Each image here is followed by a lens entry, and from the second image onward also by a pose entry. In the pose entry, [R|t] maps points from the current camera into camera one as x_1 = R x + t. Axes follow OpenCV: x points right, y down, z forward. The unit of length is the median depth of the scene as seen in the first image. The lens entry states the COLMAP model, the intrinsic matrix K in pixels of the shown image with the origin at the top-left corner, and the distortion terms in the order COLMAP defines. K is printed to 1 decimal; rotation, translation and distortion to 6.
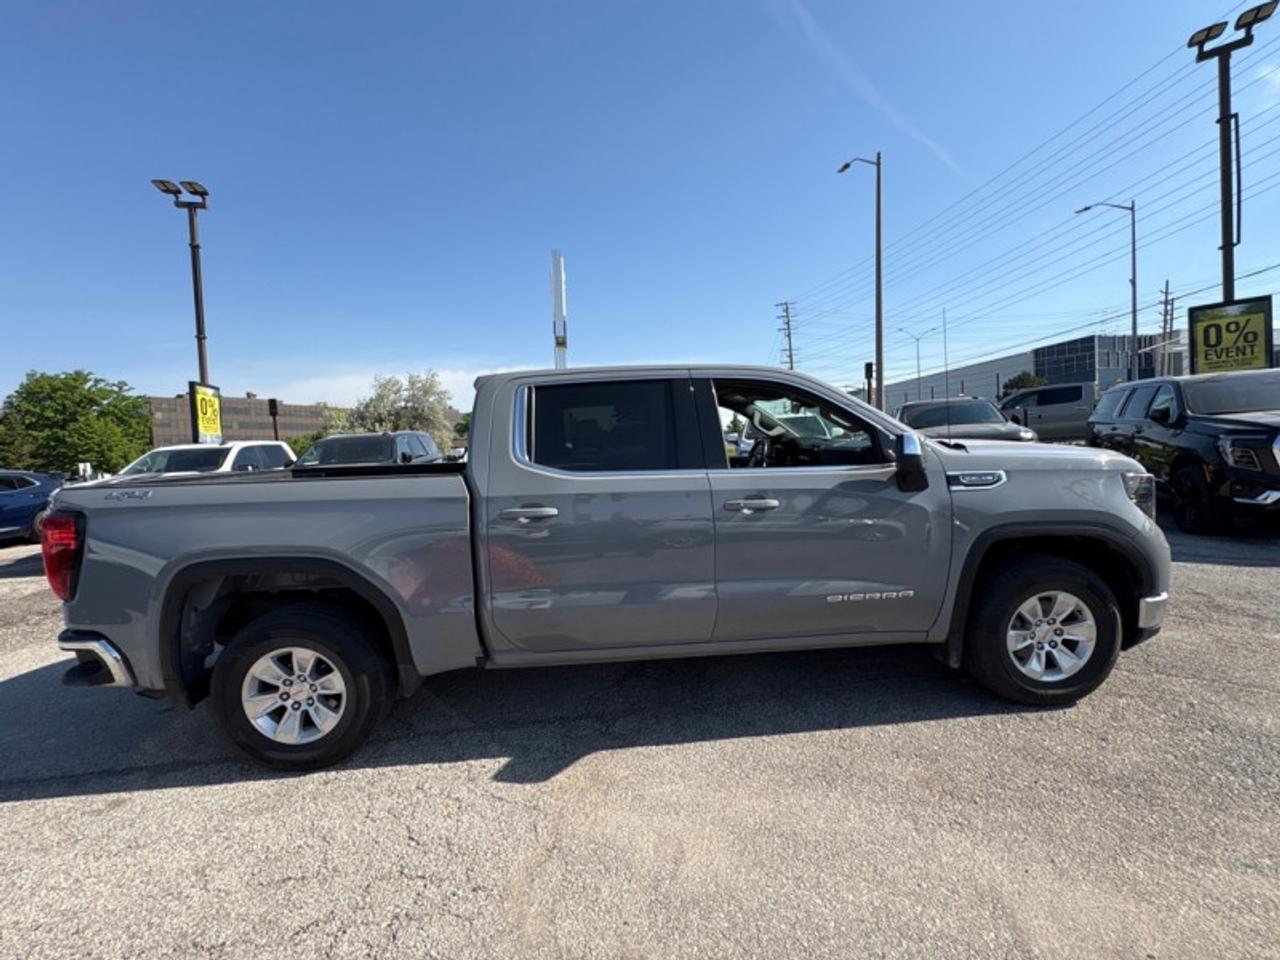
lens RADIAL K [[505.4, 0, 640.0], [0, 505.4, 480.0], [0, 0, 1]] dist [0.006419, -0.000339]
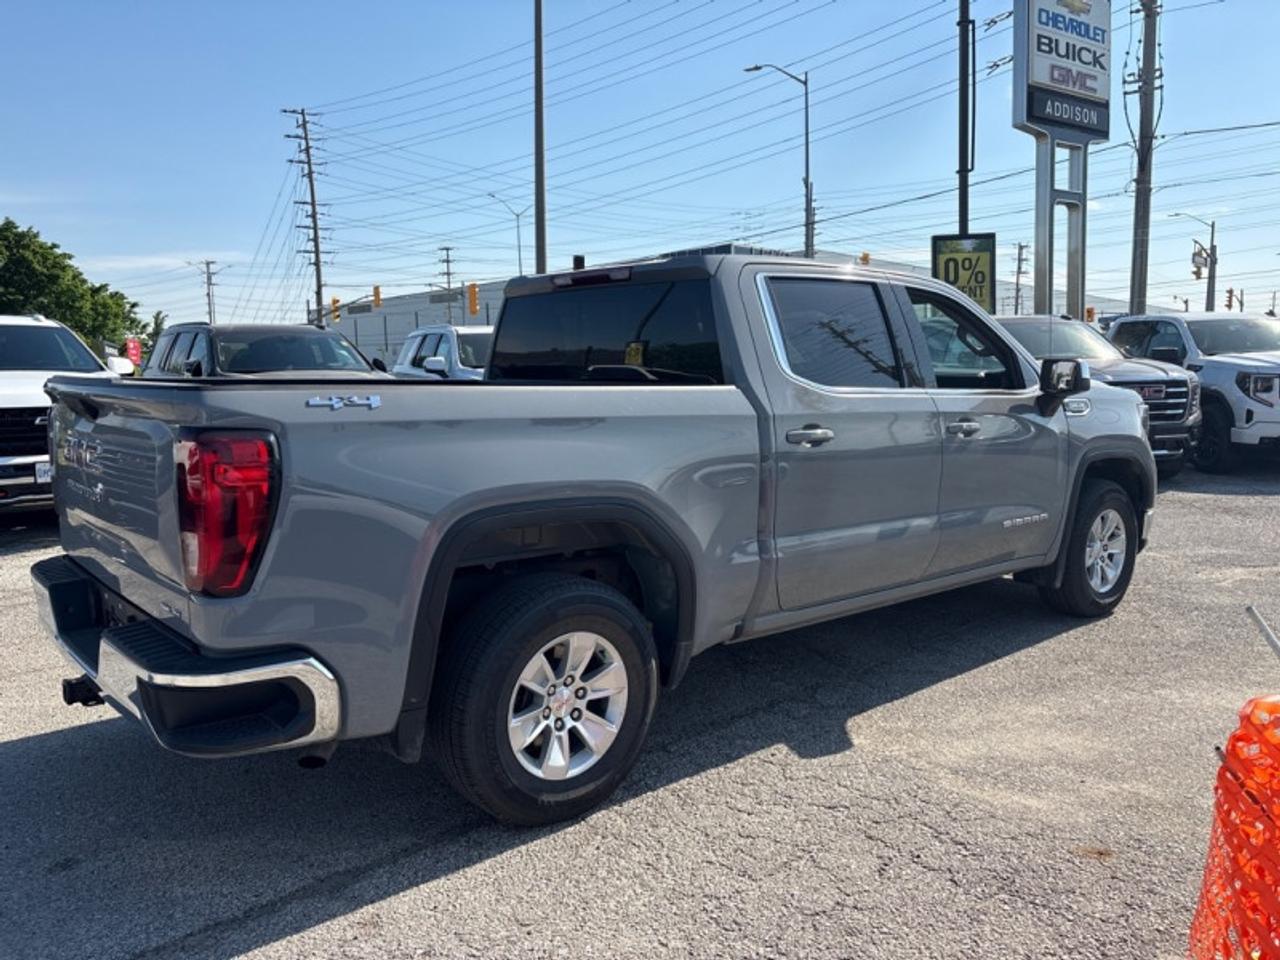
lens RADIAL K [[956.6, 0, 634.2], [0, 956.6, 477.1], [0, 0, 1]] dist [0.031856, -0.032795]
pose [[0.805921, -0.026094, 0.591448, -1.299965], [0.012123, 0.999546, 0.027580, 0.082860], [-0.591899, -0.015057, 0.805871, -0.073656]]
